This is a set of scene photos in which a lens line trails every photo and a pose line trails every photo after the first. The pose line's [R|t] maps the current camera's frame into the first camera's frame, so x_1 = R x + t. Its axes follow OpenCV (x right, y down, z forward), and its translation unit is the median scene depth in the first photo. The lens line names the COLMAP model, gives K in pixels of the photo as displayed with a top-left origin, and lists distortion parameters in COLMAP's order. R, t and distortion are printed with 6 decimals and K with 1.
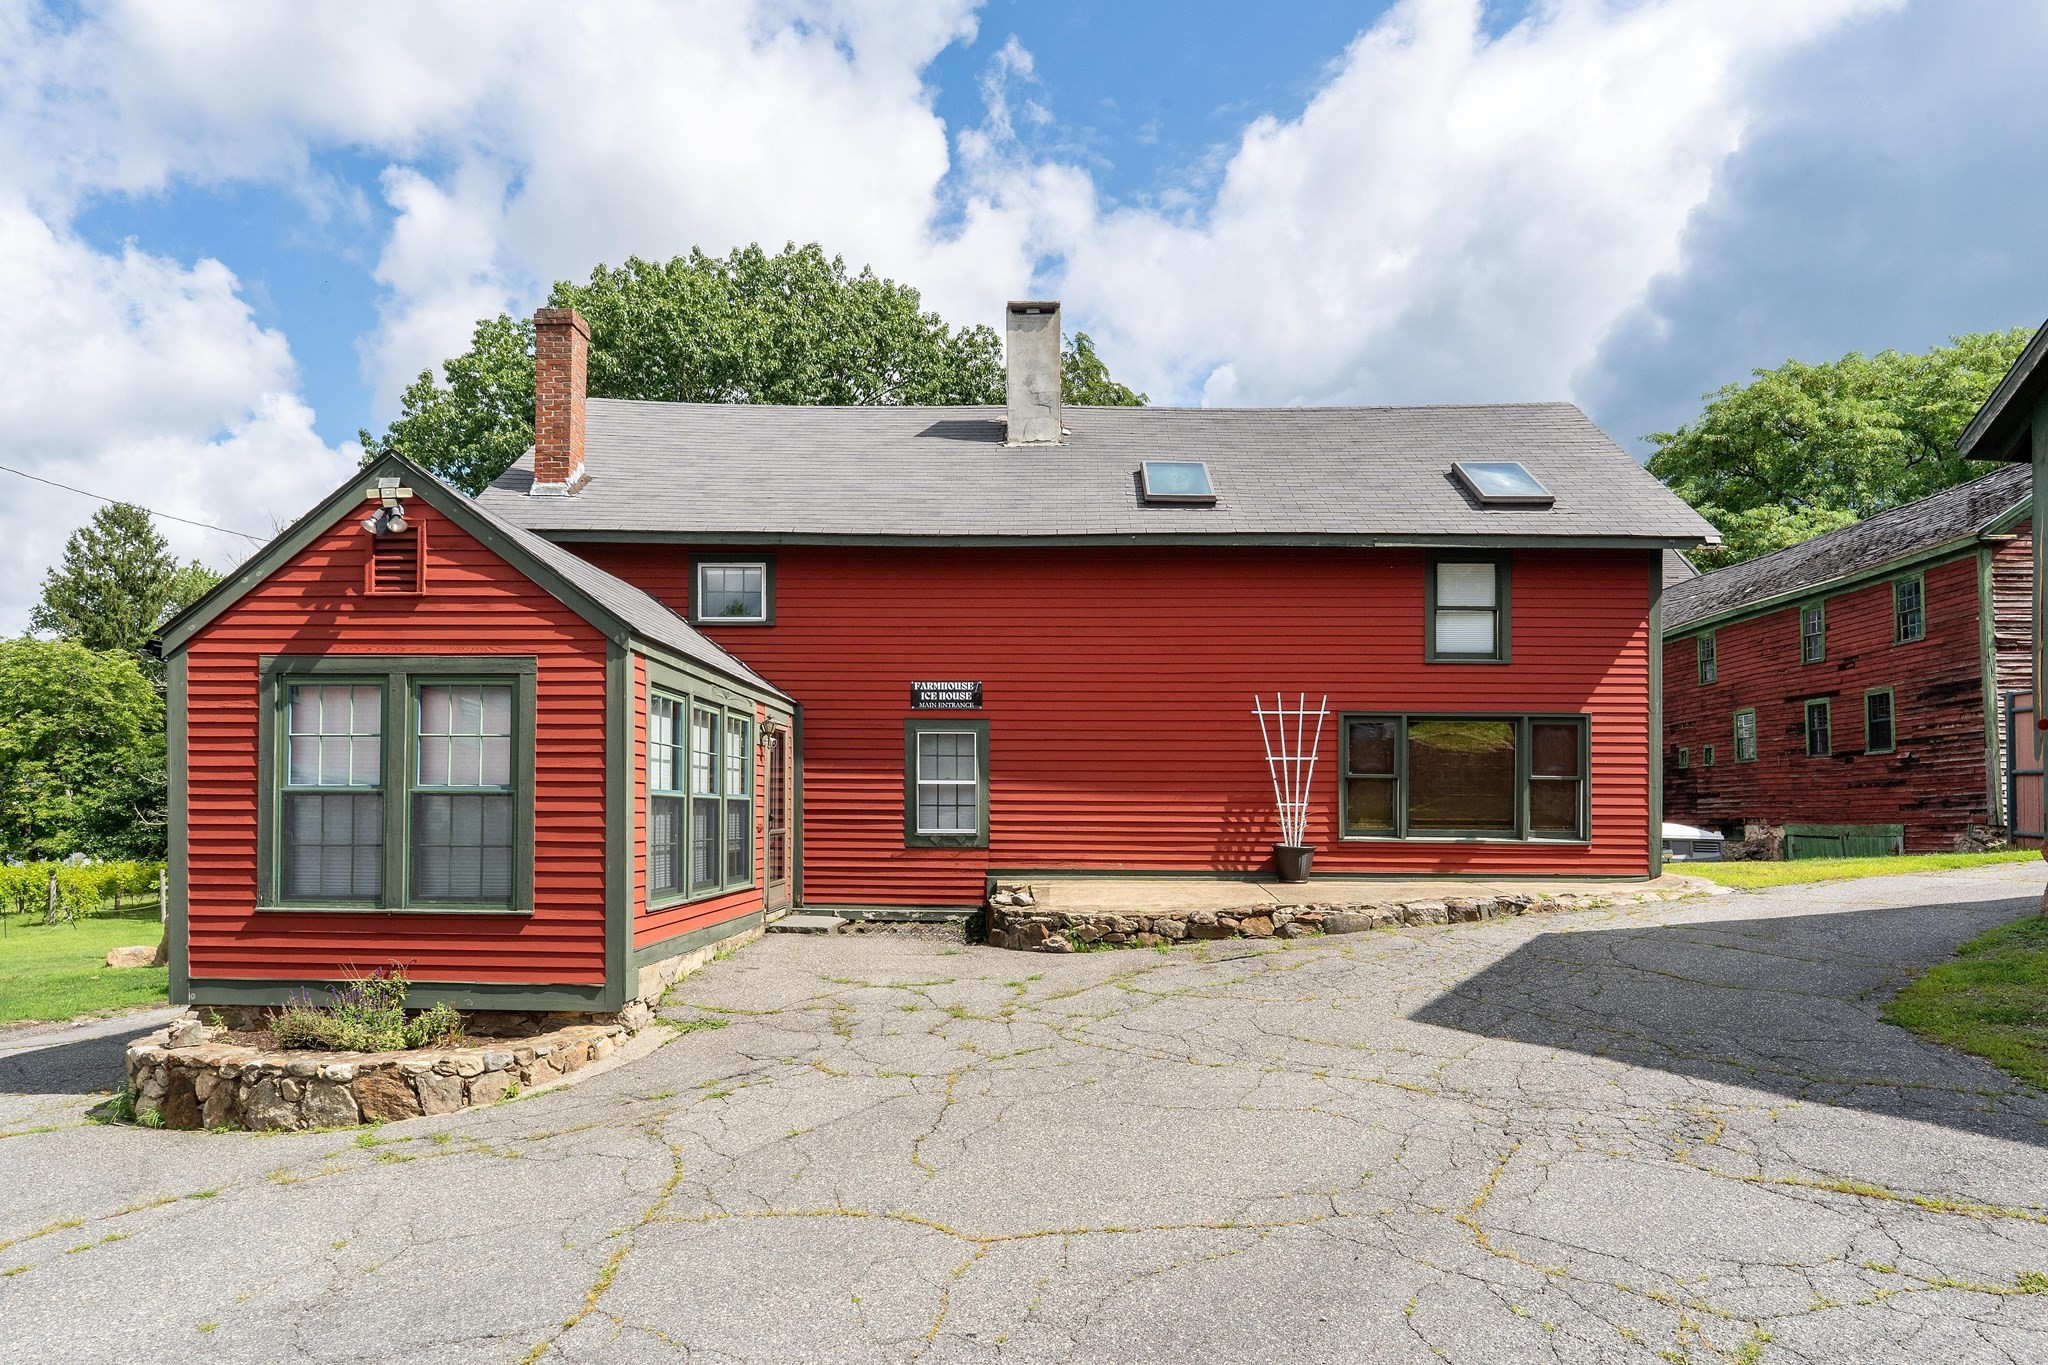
lens RADIAL K [[1251.1, 0, 1022.3], [0, 1251.1, 753.7], [0, 0, 1]] dist [-0.001967, -0.000763]
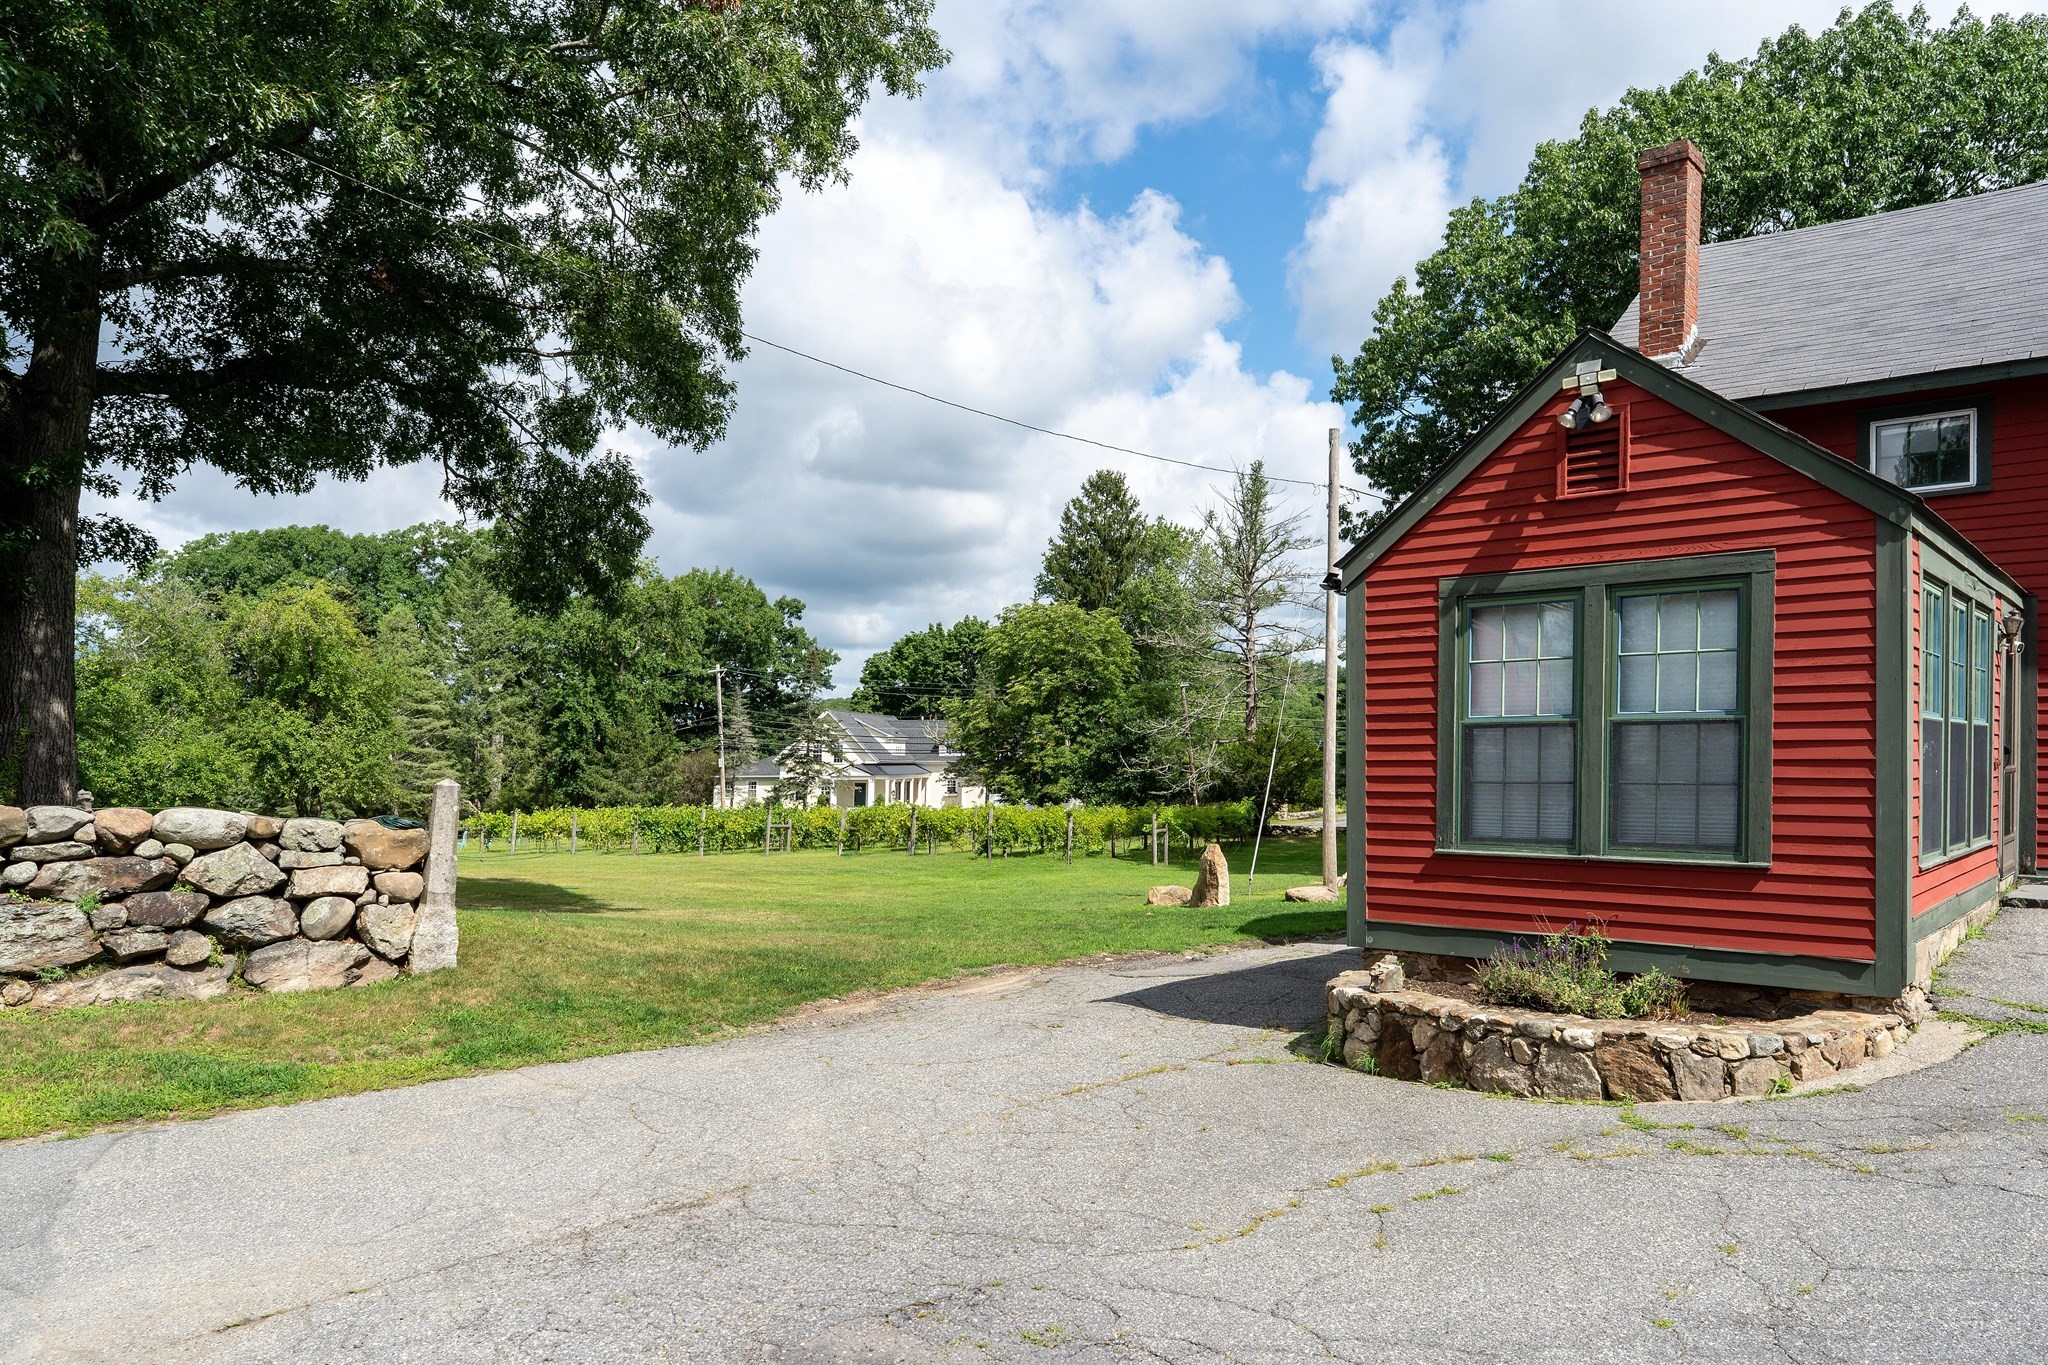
lens RADIAL K [[1435.0, 0, 1024.0], [0, 1435.0, 682.5], [0, 0, 1]] dist [-0.001935, -0.000562]
pose [[0.778477, -0.041926, -0.626272, -0.177604], [0.039084, 0.999068, -0.018299, 0.006027], [0.626456, -0.010232, 0.779390, -0.029630]]
